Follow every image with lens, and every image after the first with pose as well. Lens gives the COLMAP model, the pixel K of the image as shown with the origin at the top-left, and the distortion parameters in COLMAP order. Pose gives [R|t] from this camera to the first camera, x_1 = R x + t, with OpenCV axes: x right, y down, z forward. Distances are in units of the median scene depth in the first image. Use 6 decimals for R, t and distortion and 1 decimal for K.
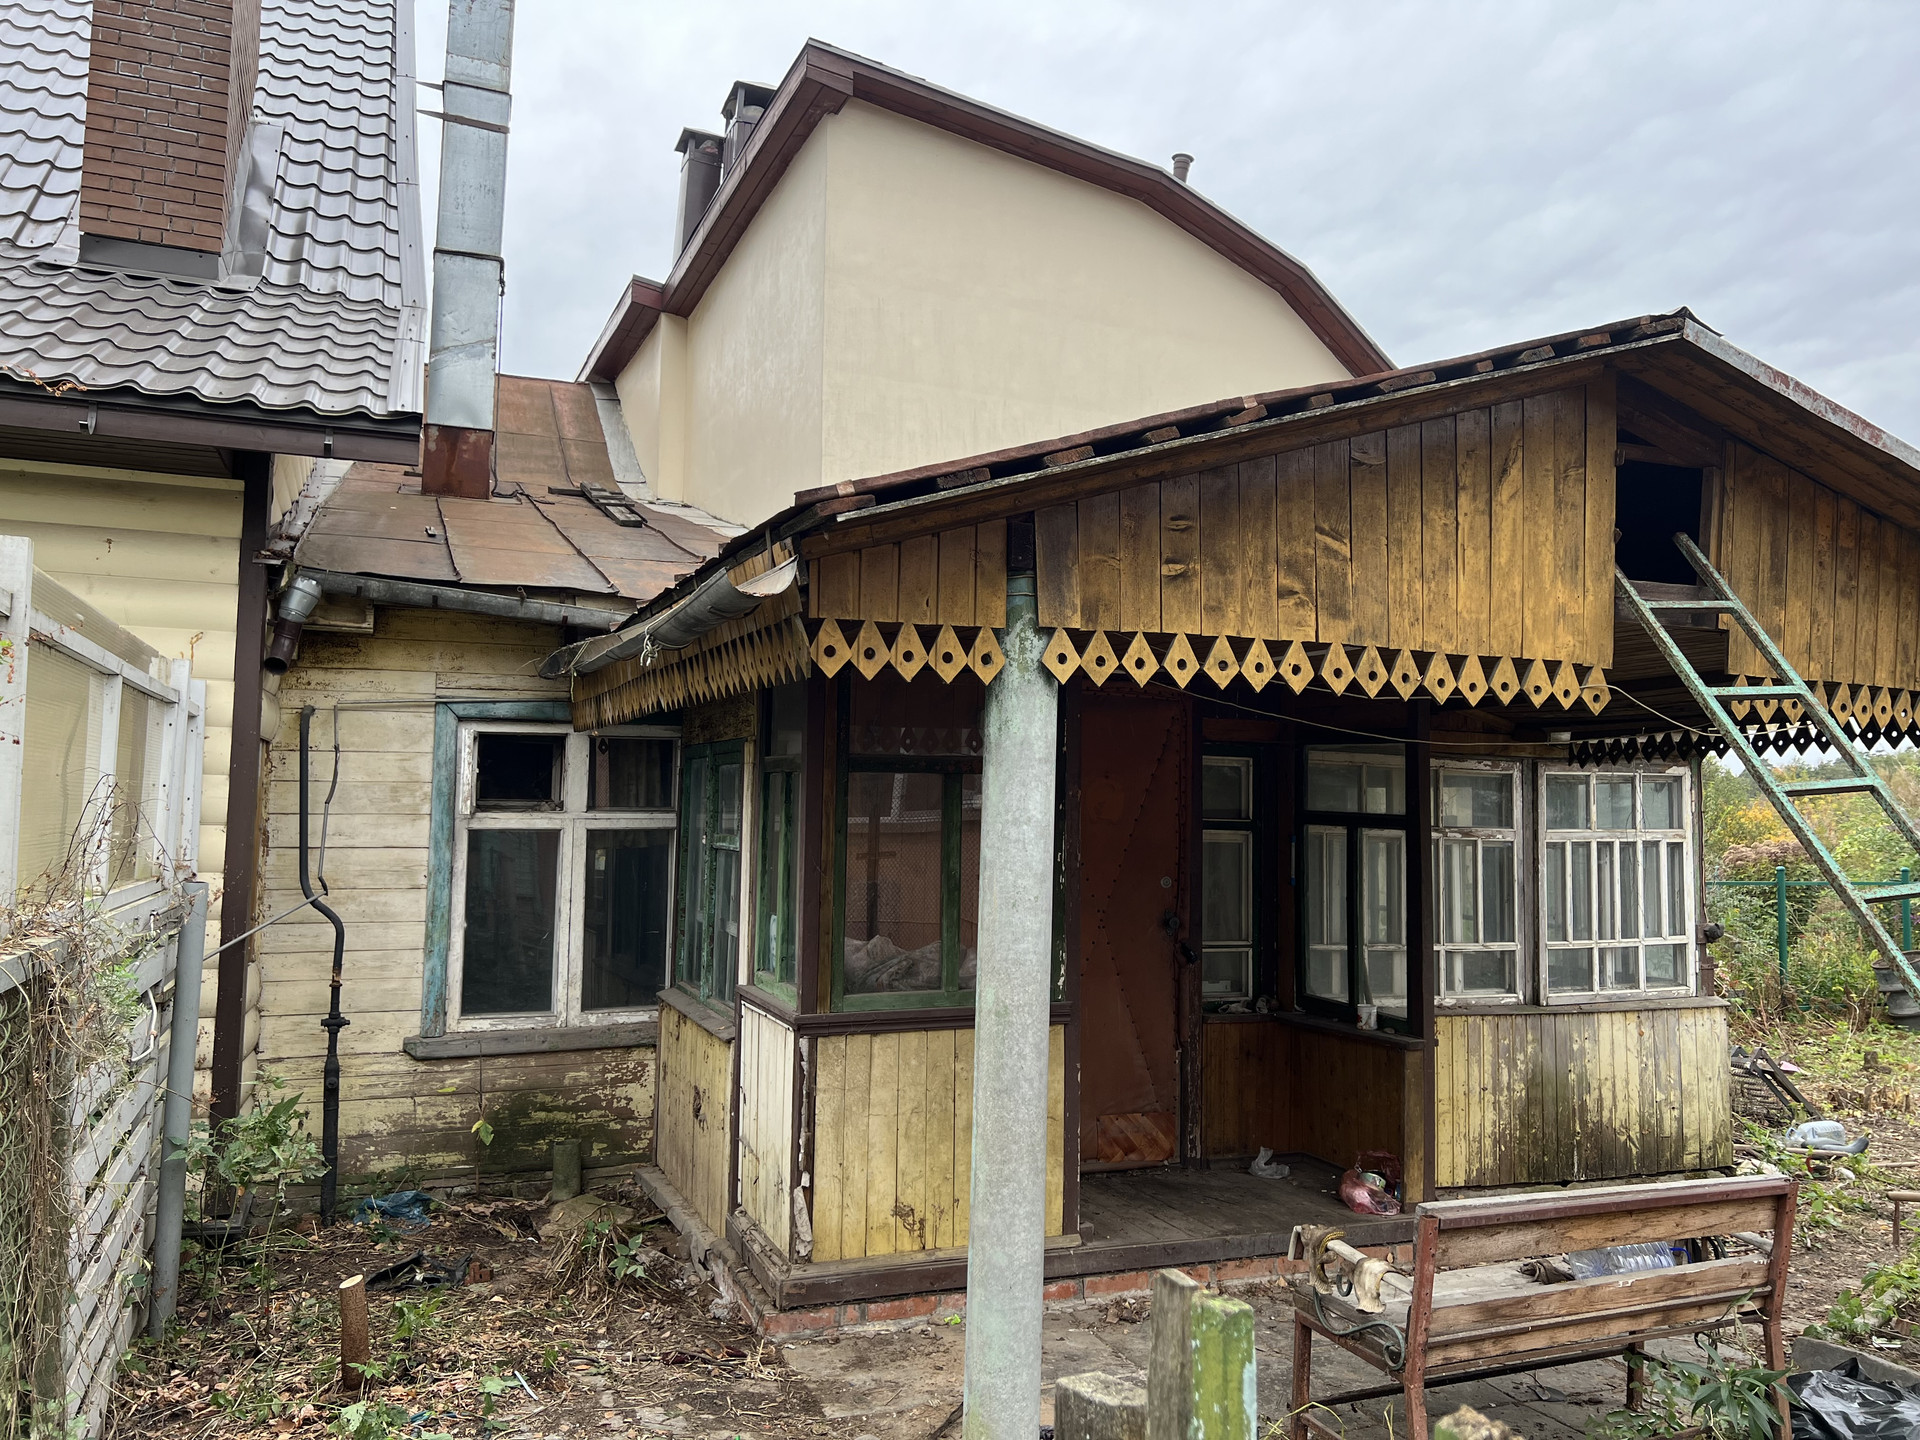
lens RADIAL K [[1436.3, 0, 960.0], [0, 1436.3, 720.0], [0, 0, 1]] dist [0.072376, -0.082719]
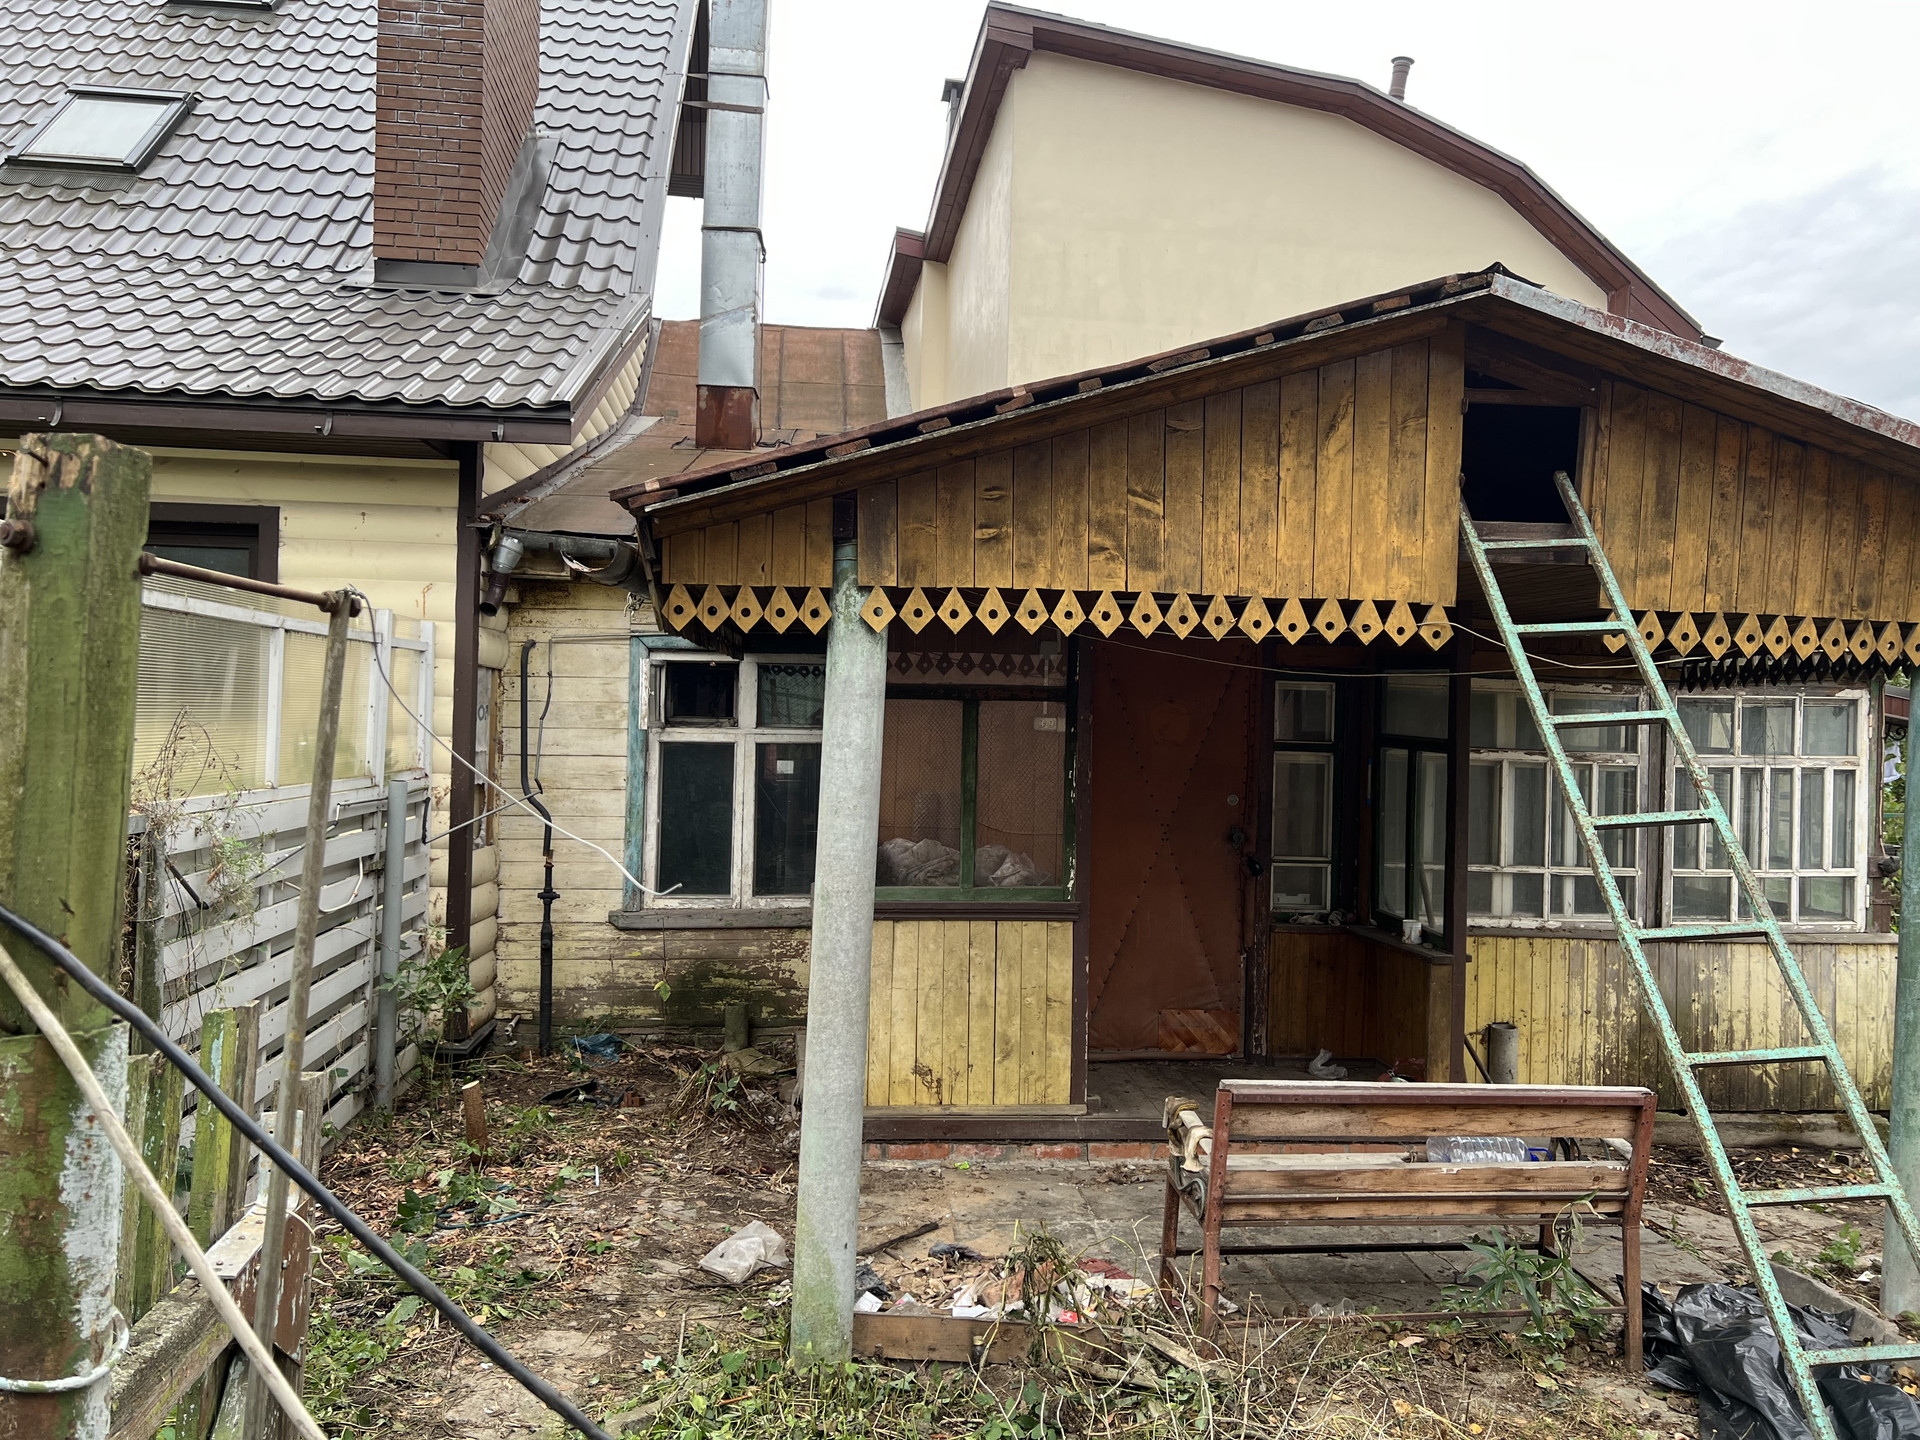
lens RADIAL K [[1436.3, 0, 960.0], [0, 1436.3, 720.0], [0, 0, 1]] dist [0.072376, -0.082719]
pose [[0.960463, 0.007513, -0.278307, 0.314995], [0.009452, 0.998180, 0.059568, -0.015207], [0.278248, -0.059843, 0.958643, -0.098687]]
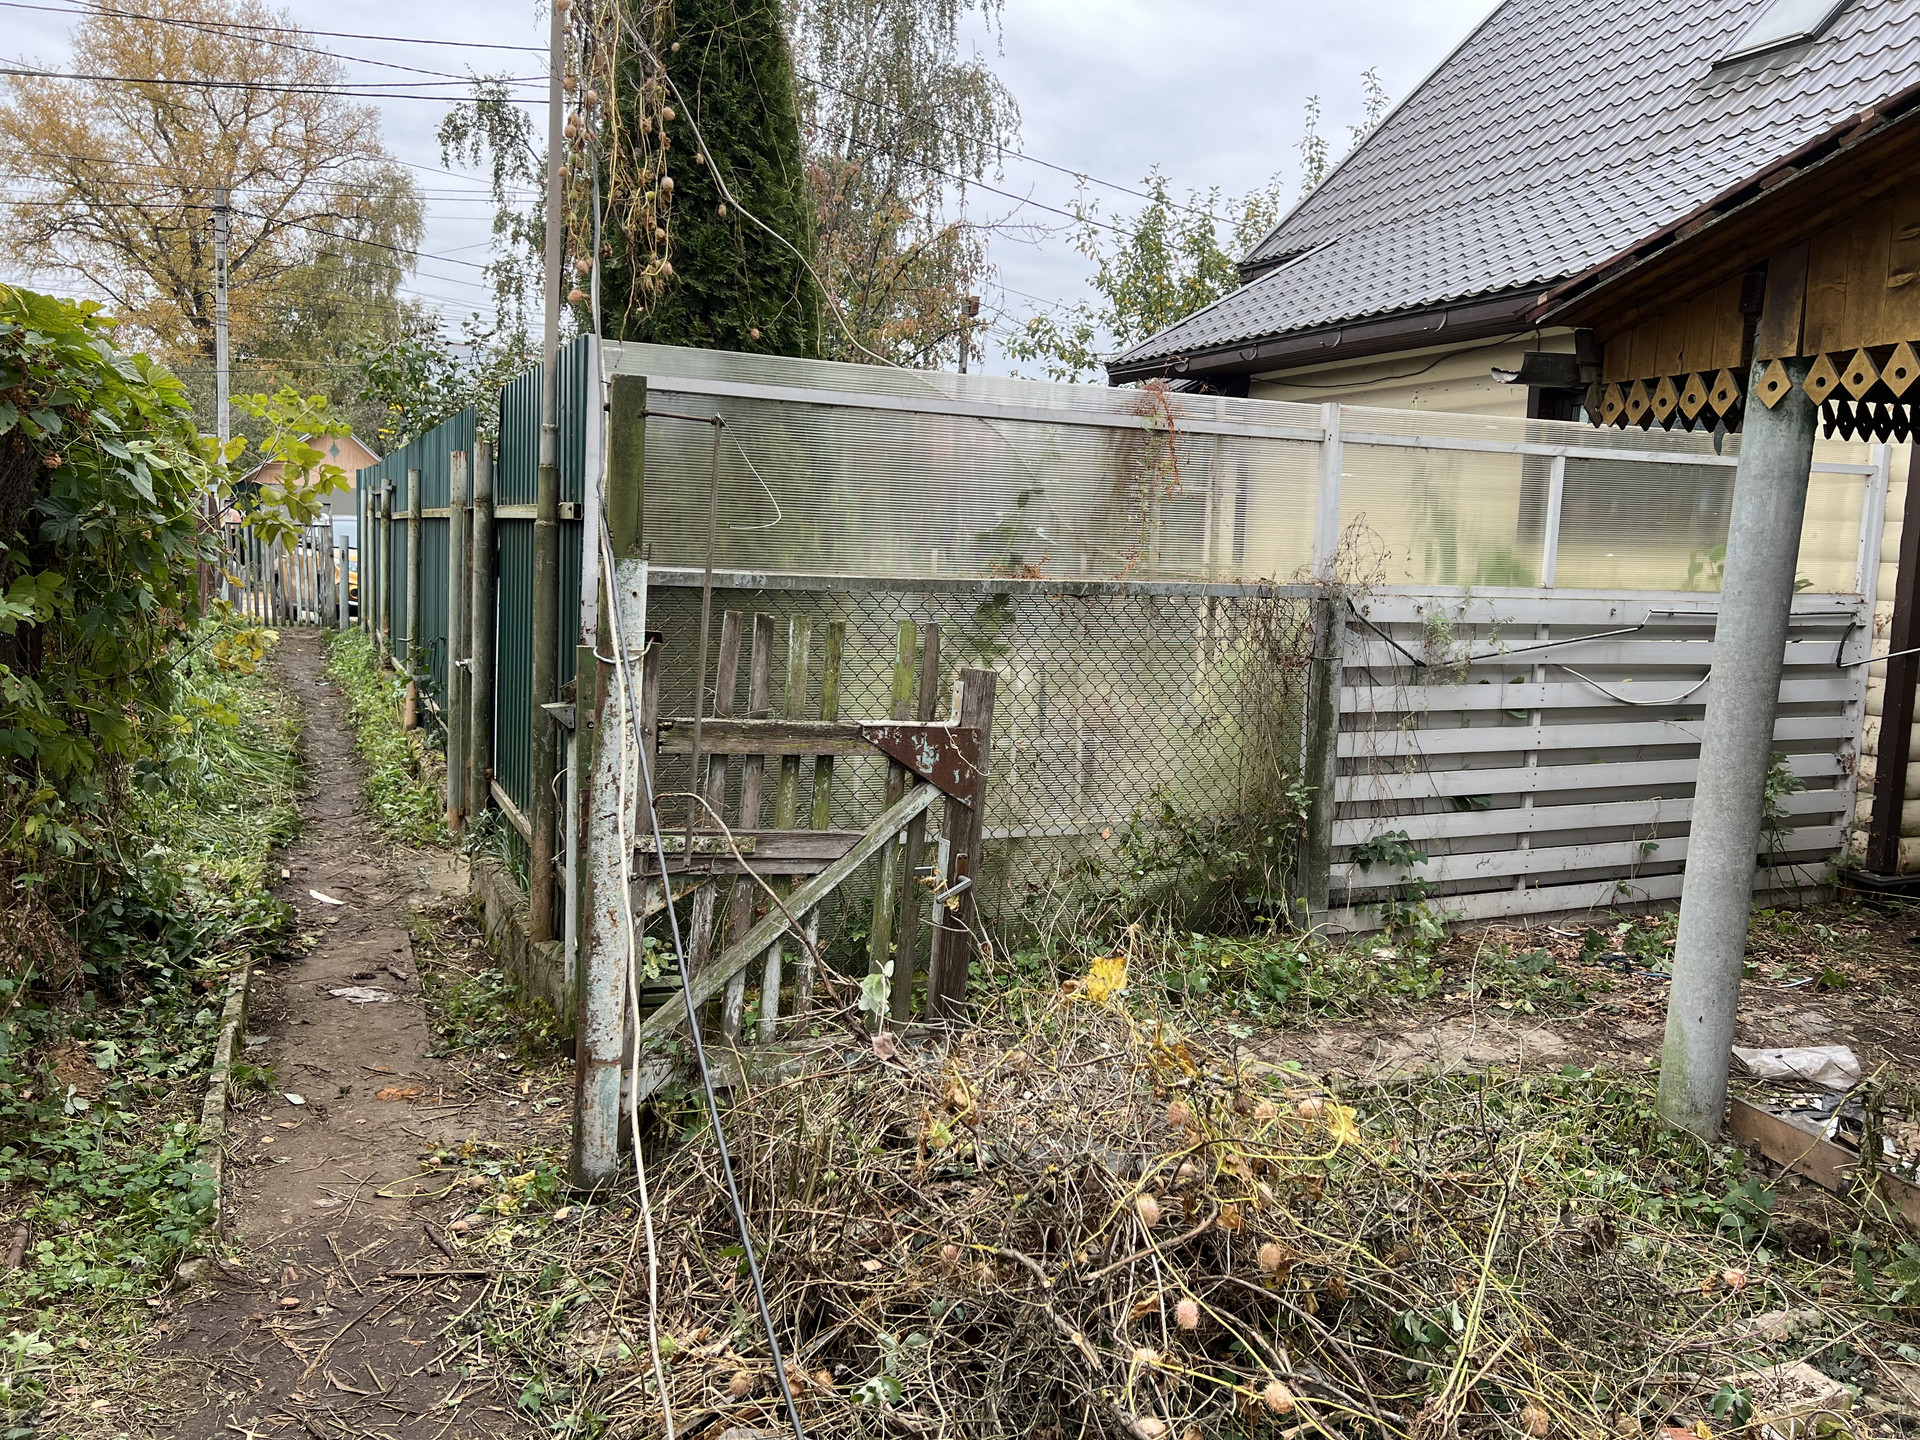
lens RADIAL K [[1436.3, 0, 960.0], [0, 1436.3, 720.0], [0, 0, 1]] dist [0.072376, -0.082719]
pose [[0.035425, 0.107363, -0.993589, 0.822707], [0.038319, 0.993336, 0.108702, 0.047373], [0.998637, -0.041924, 0.031075, 0.196702]]
